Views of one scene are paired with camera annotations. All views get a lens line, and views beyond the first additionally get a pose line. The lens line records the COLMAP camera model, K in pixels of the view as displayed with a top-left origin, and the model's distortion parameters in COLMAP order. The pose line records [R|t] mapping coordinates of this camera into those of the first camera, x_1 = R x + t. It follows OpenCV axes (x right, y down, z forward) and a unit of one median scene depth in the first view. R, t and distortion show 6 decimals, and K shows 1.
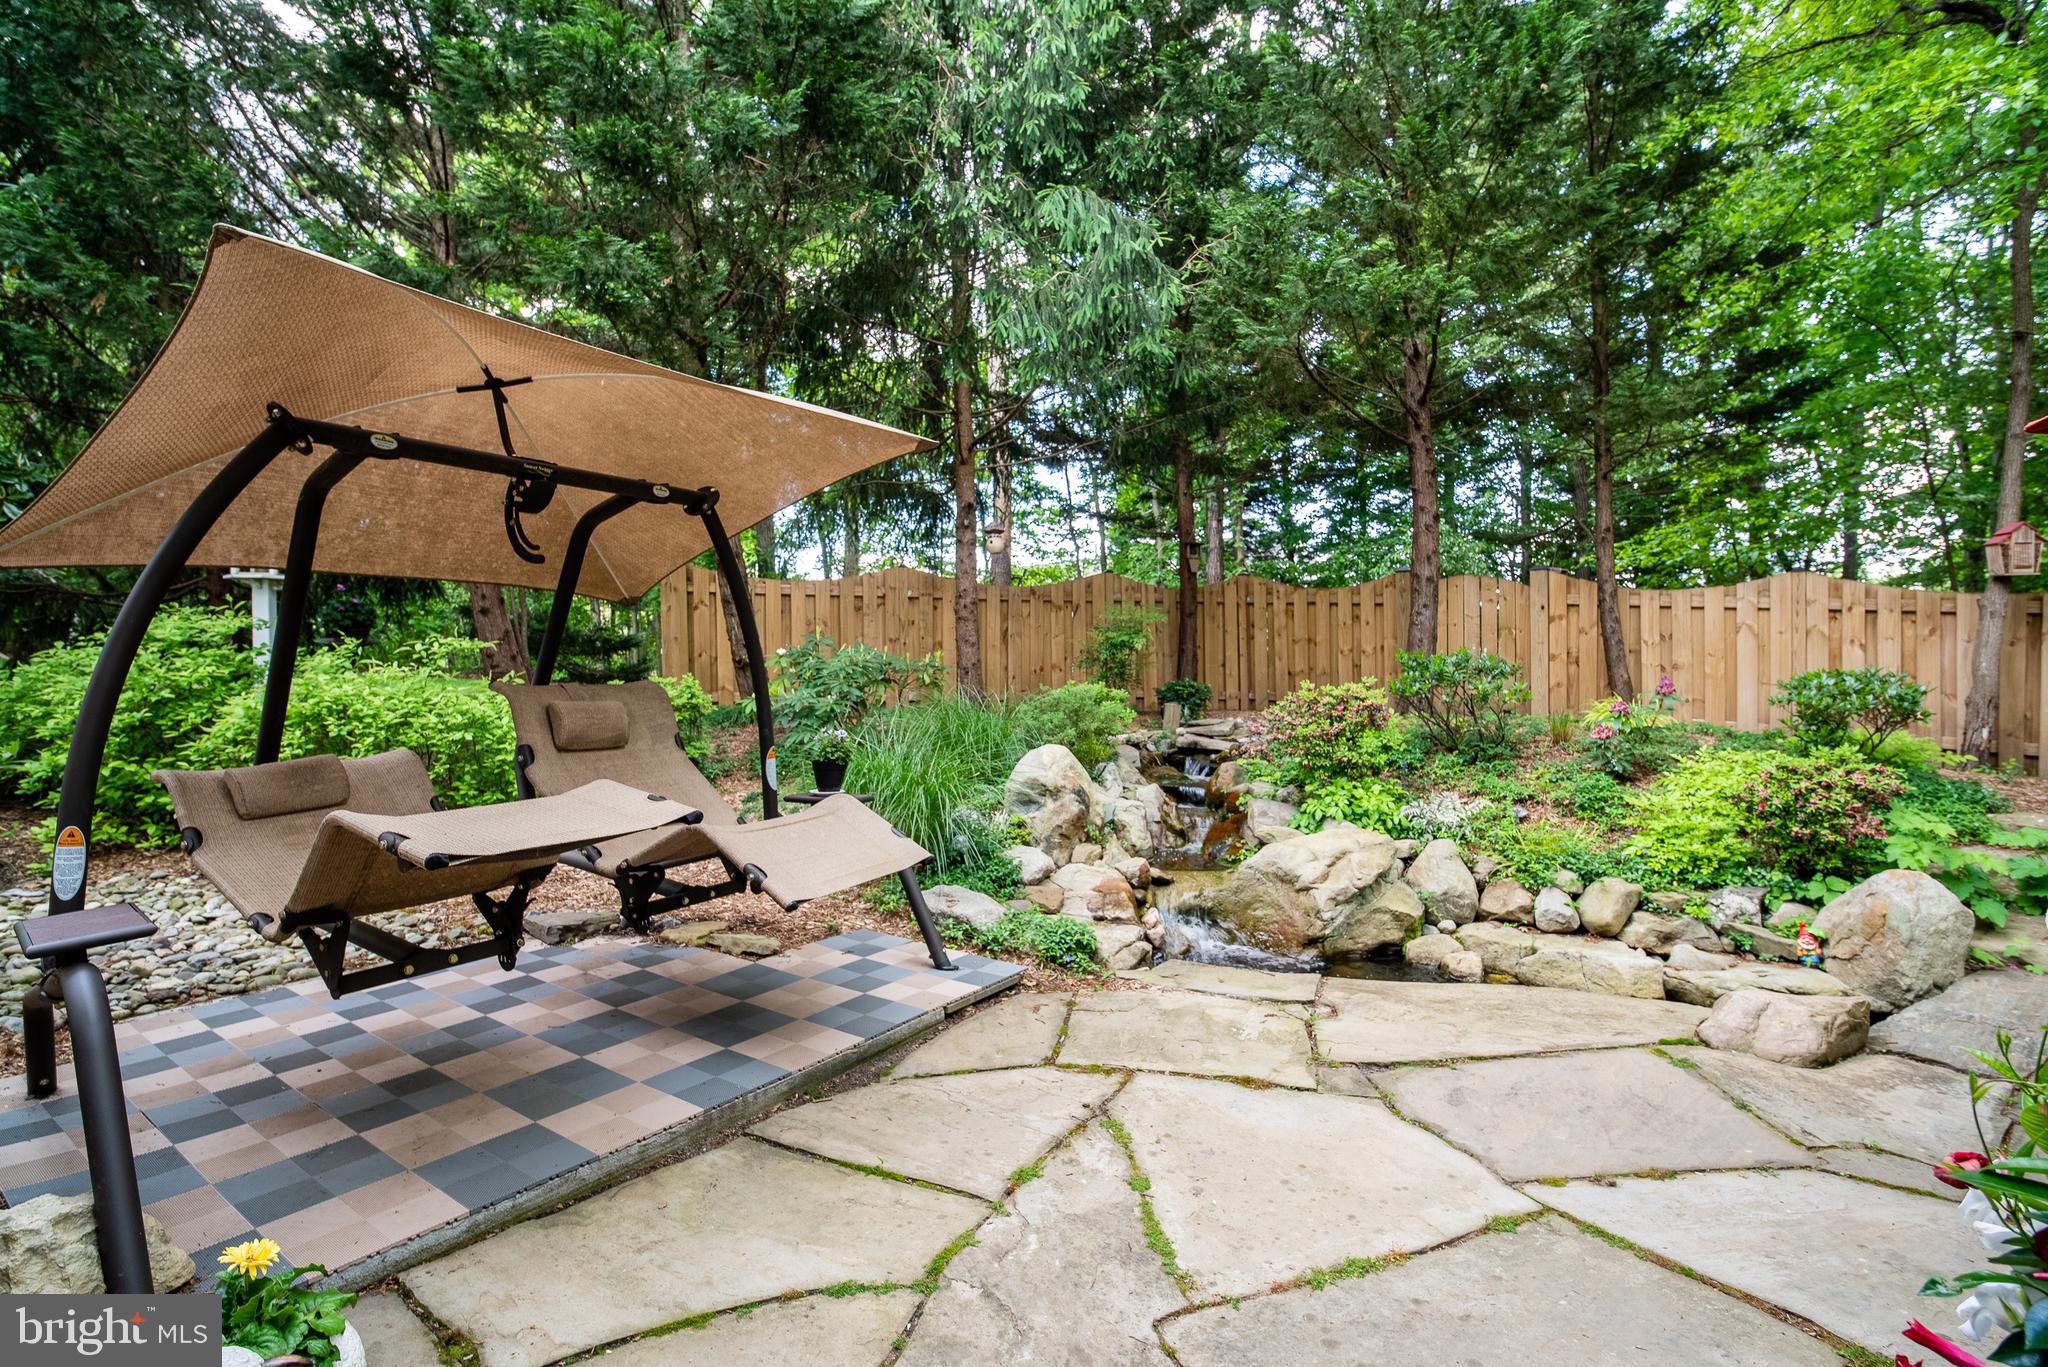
lens RADIAL K [[960.2, 0, 1026.0], [0, 960.2, 686.5], [0, 0, 1]] dist [-0.037425, 0.008766]
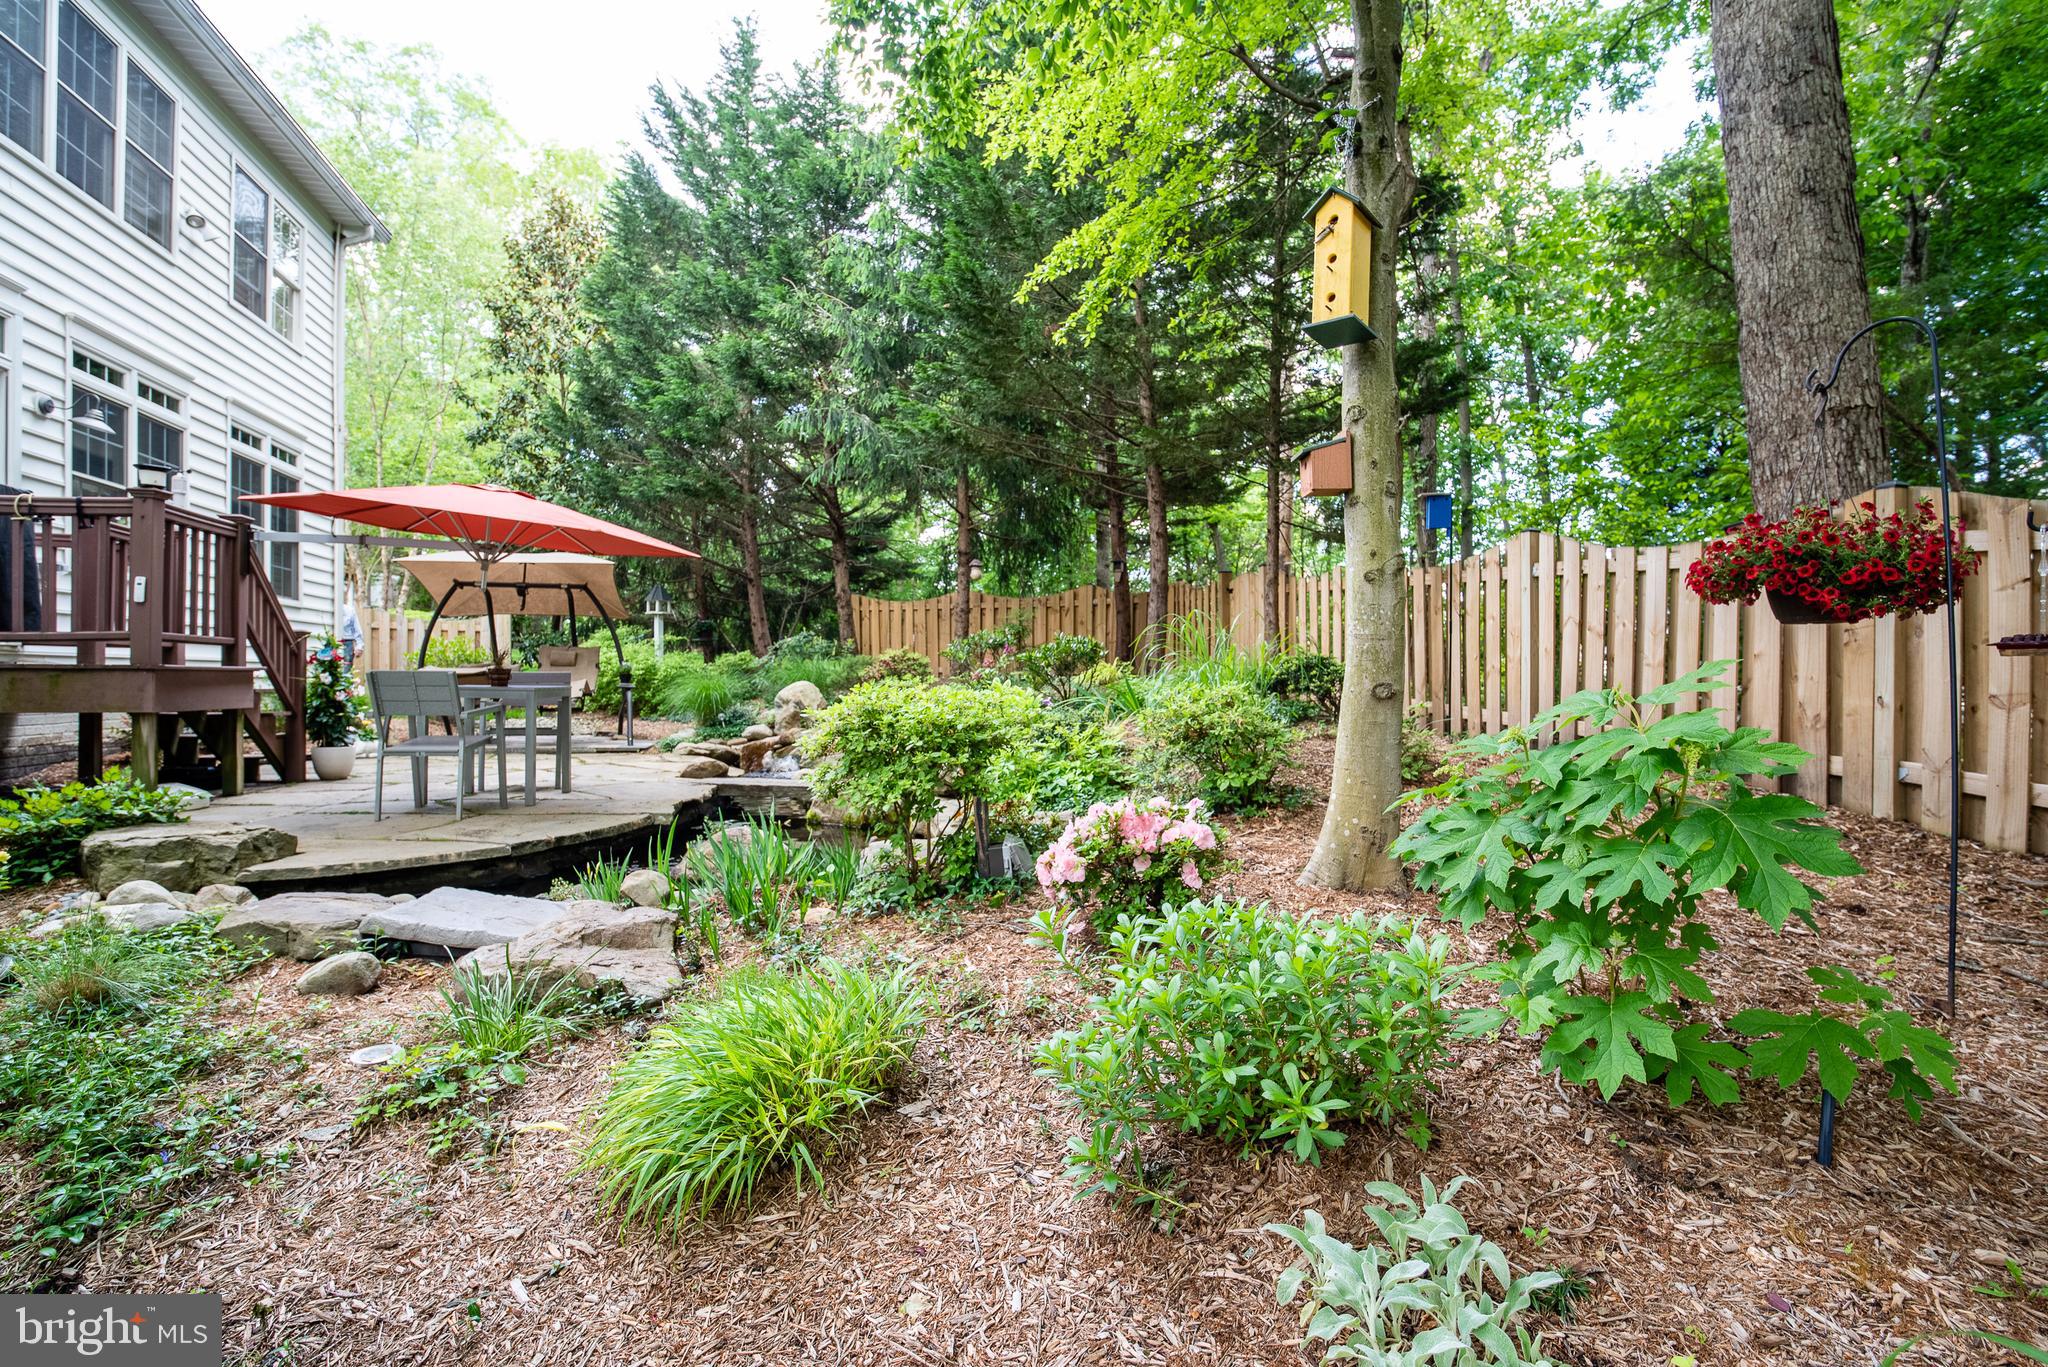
lens RADIAL K [[960.2, 0, 1026.0], [0, 960.2, 686.5], [0, 0, 1]] dist [-0.037425, 0.008766]
pose [[0.725643, 0.017502, -0.687849, 1.863978], [-0.023608, 0.999721, 0.000532, 0.063026], [0.687666, 0.015853, 0.725854, -0.170073]]
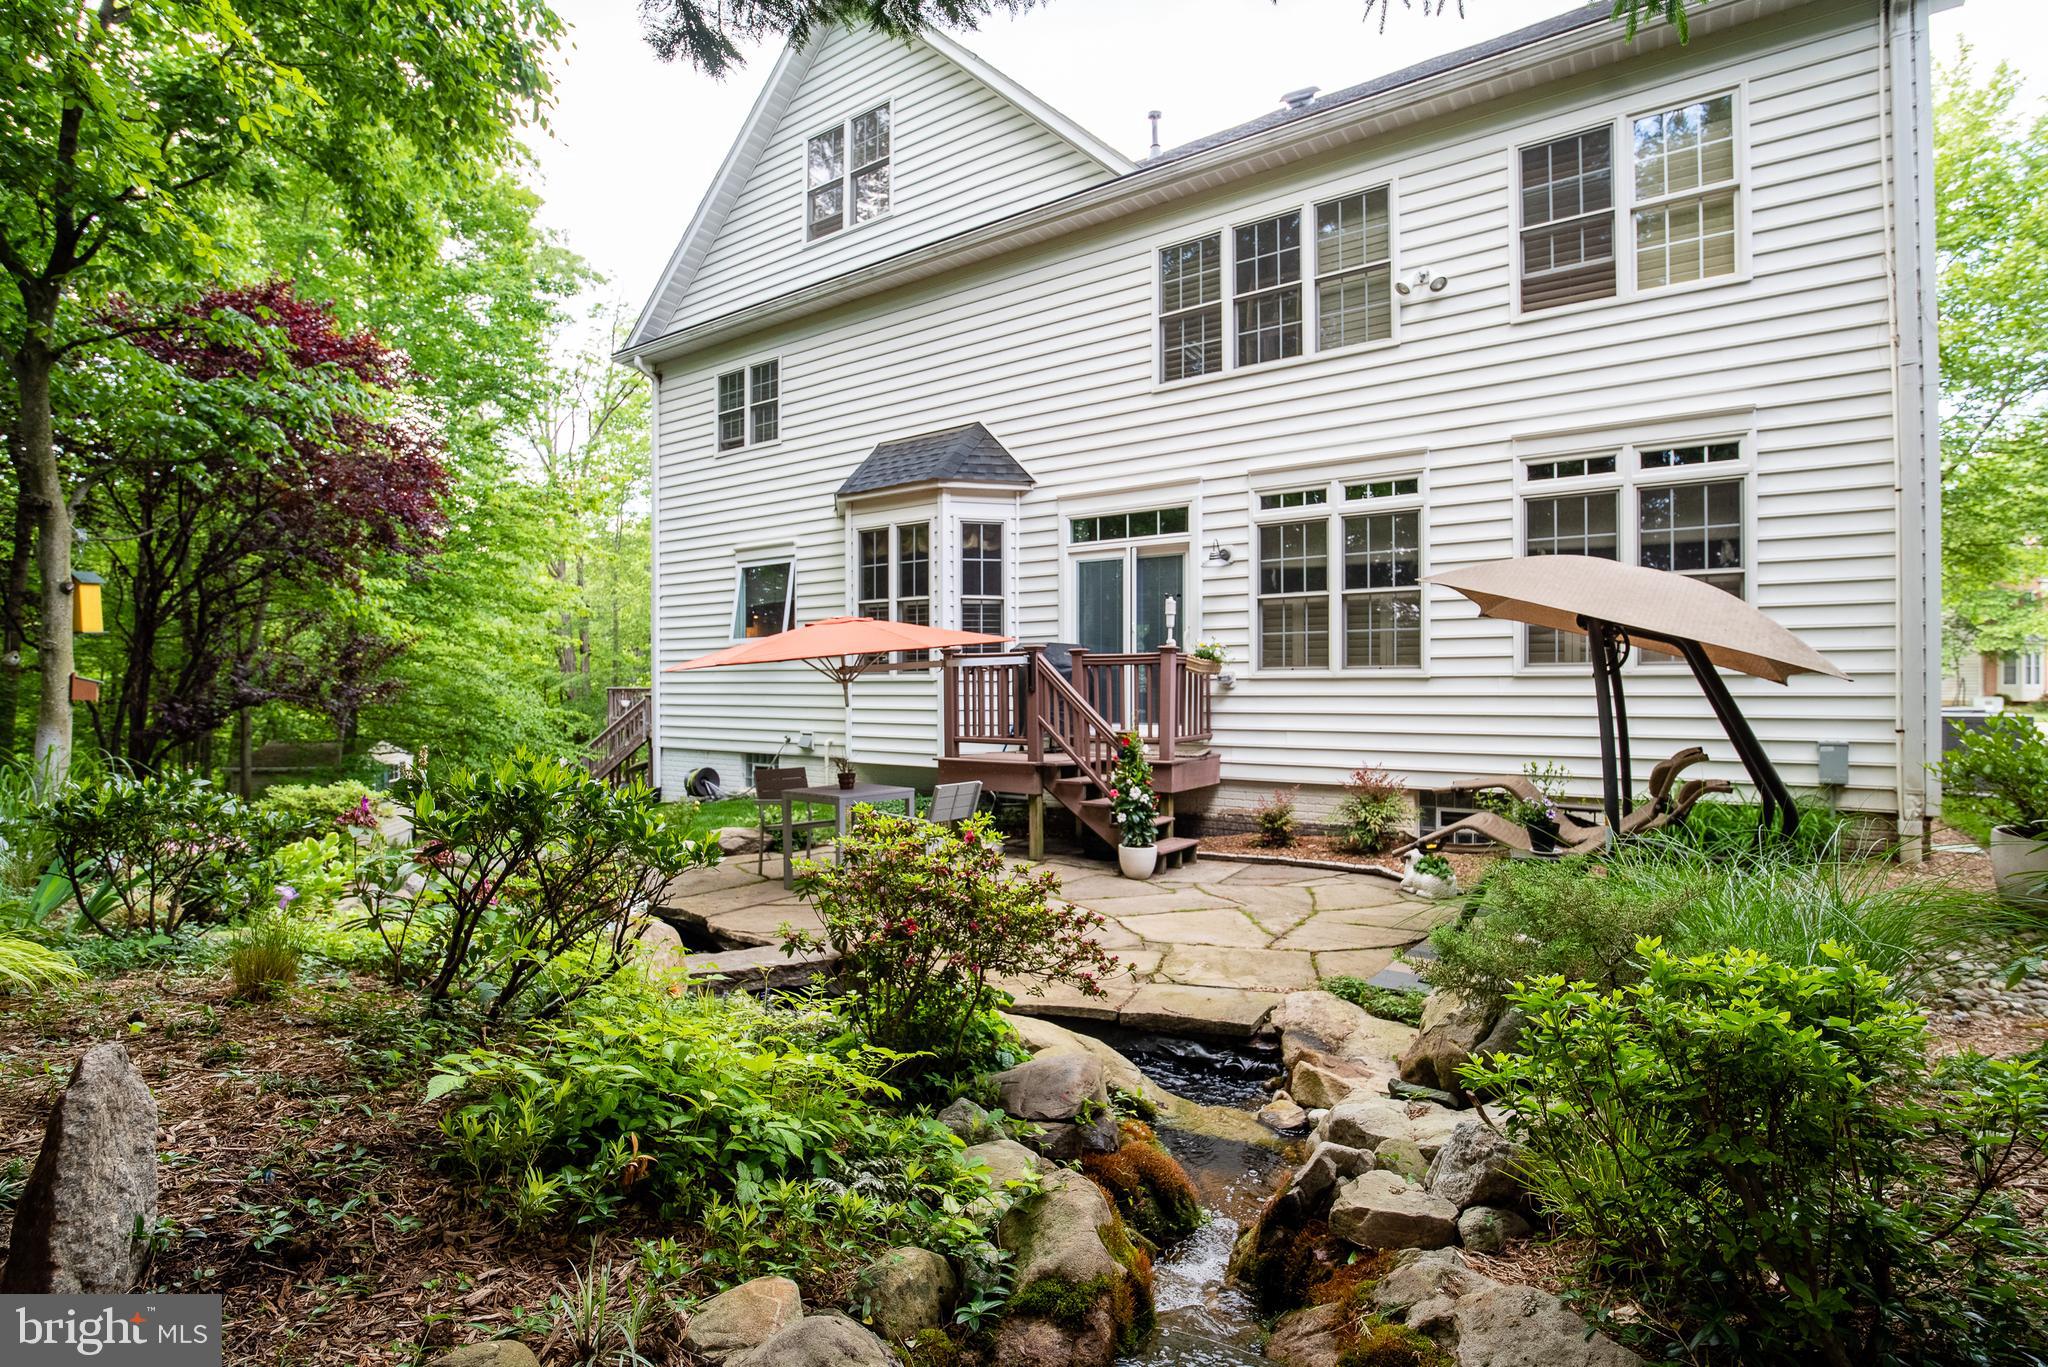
lens RADIAL K [[960.2, 0, 1026.0], [0, 960.2, 686.5], [0, 0, 1]] dist [-0.037425, 0.008766]
pose [[-0.998427, 0.008249, 0.055449, 0.255909], [0.009031, 0.999863, 0.013874, -0.080665], [-0.055327, 0.014353, -0.998365, 1.563818]]
